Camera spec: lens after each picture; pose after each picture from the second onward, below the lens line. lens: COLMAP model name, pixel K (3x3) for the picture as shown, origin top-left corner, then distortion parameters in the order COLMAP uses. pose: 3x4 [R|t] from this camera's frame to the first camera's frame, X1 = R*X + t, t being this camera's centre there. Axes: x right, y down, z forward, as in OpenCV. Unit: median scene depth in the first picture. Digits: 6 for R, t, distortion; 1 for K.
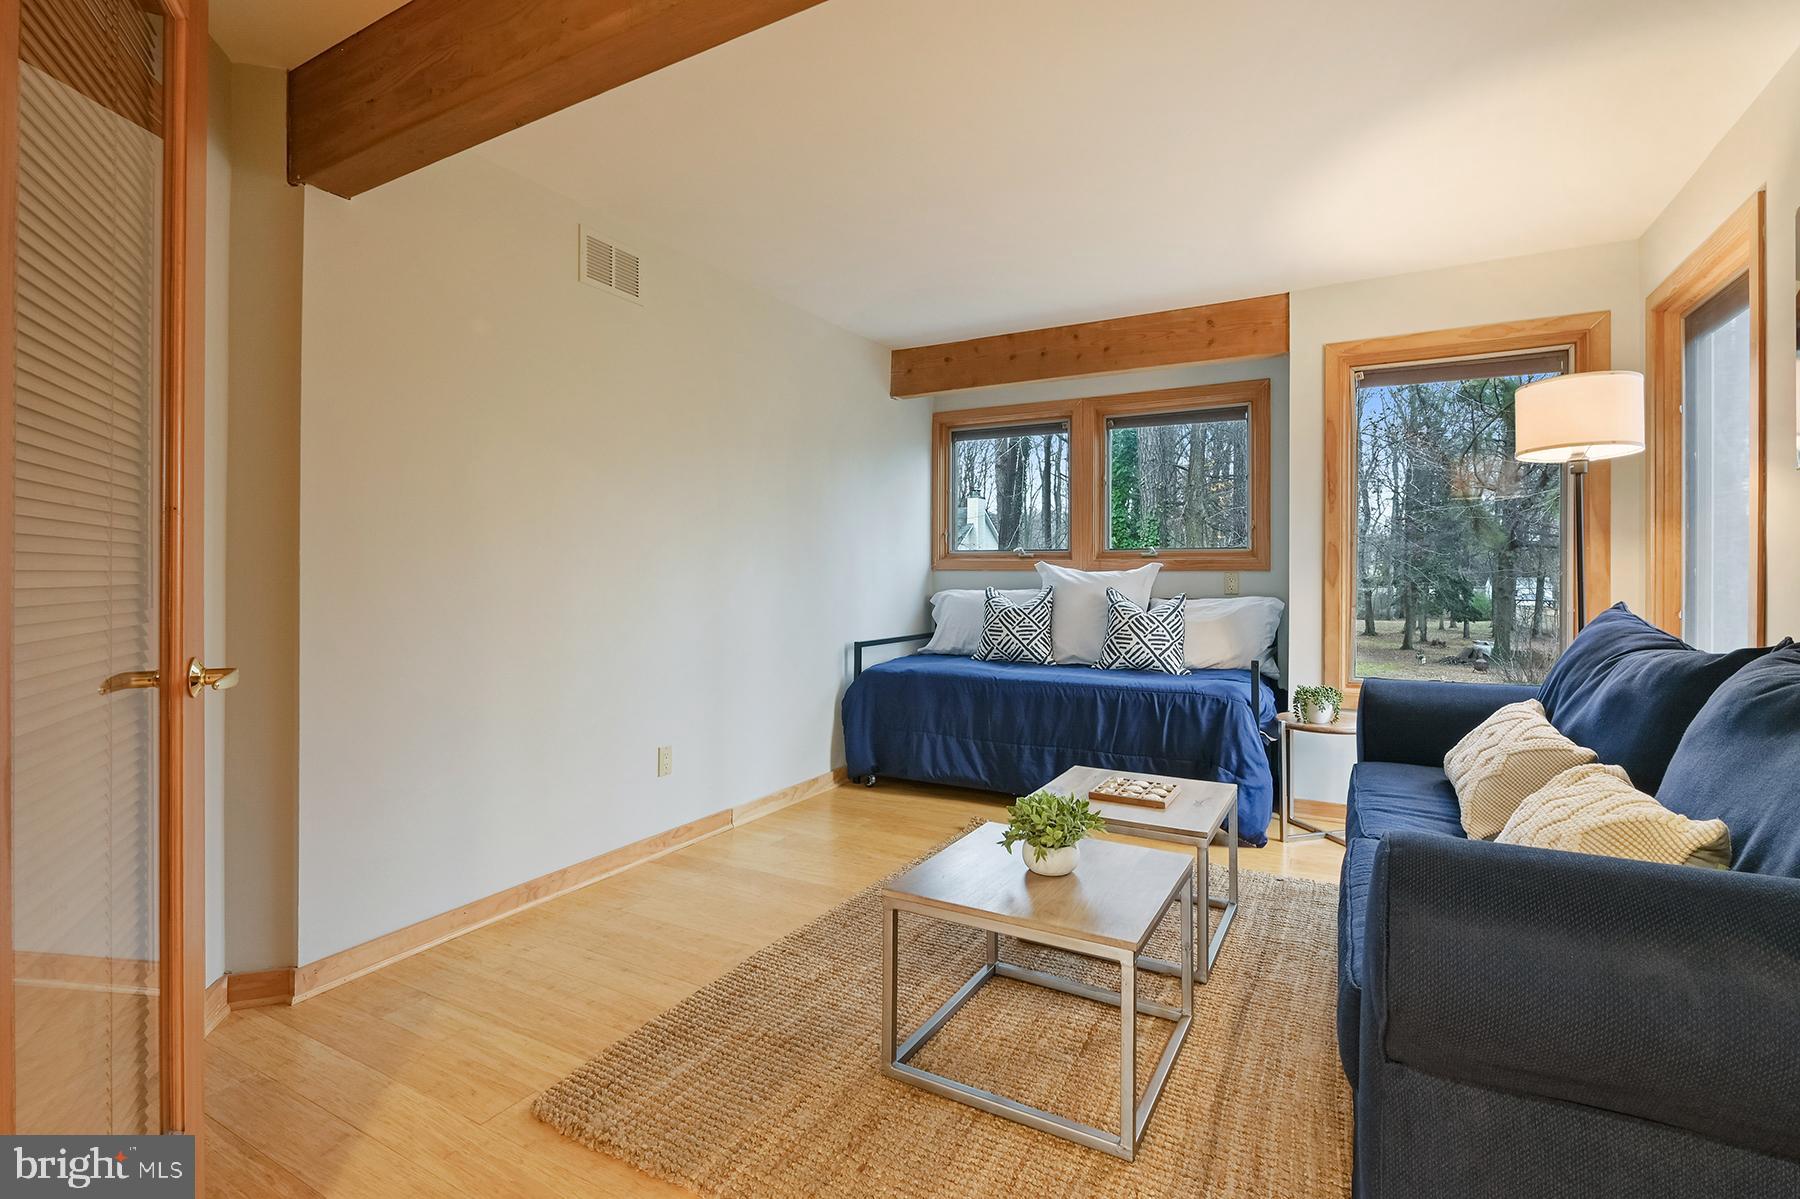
lens RADIAL K [[806.7, 0, 895.6], [0, 806.7, 578.0], [0, 0, 1]] dist [0.002337, -0.000001]
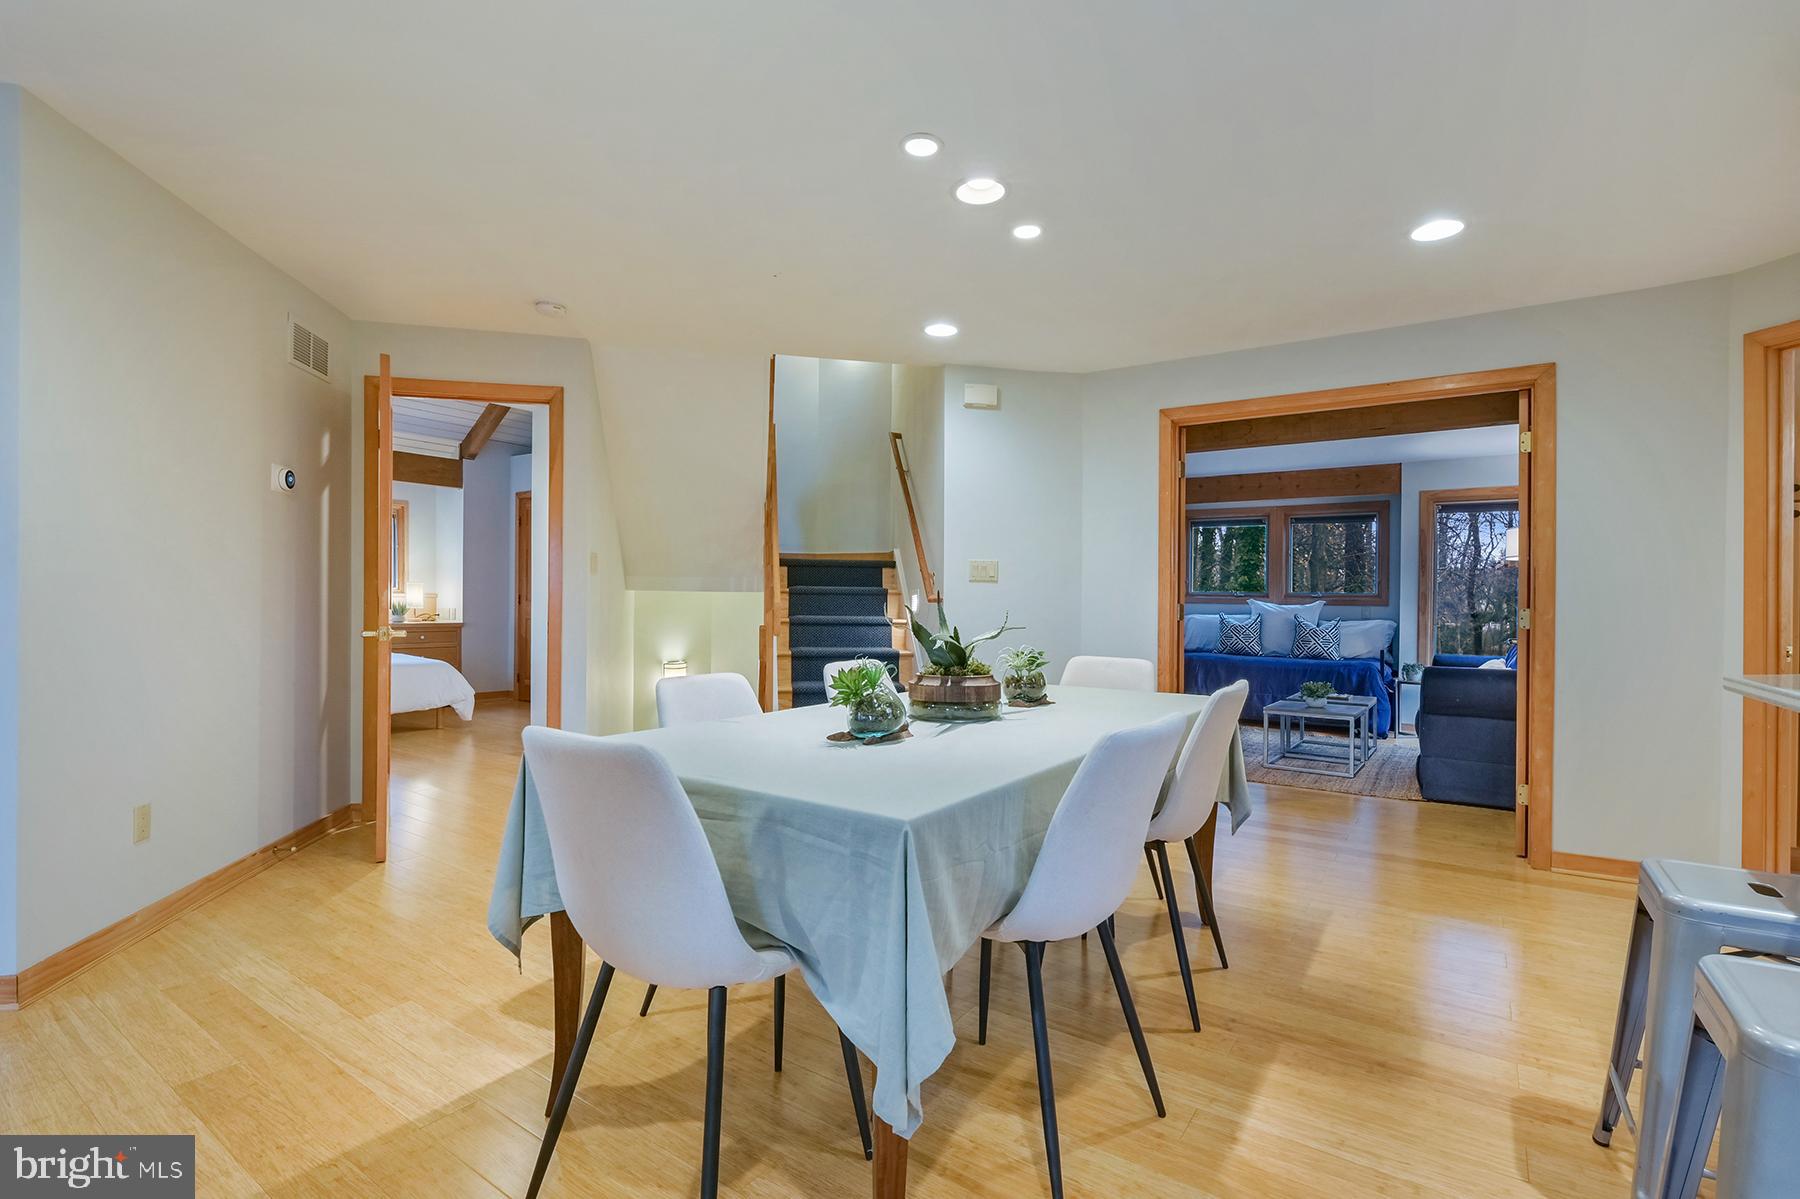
lens RADIAL K [[823.4, 0, 906.1], [0, 823.4, 602.0], [0, 0, 1]] dist [0.019447, -0.000613]
pose [[0.996936, 0.012551, -0.077203, -0.495450], [-0.012946, 0.999906, -0.004612, 0.004986], [0.077138, 0.005598, 0.997005, -0.985222]]
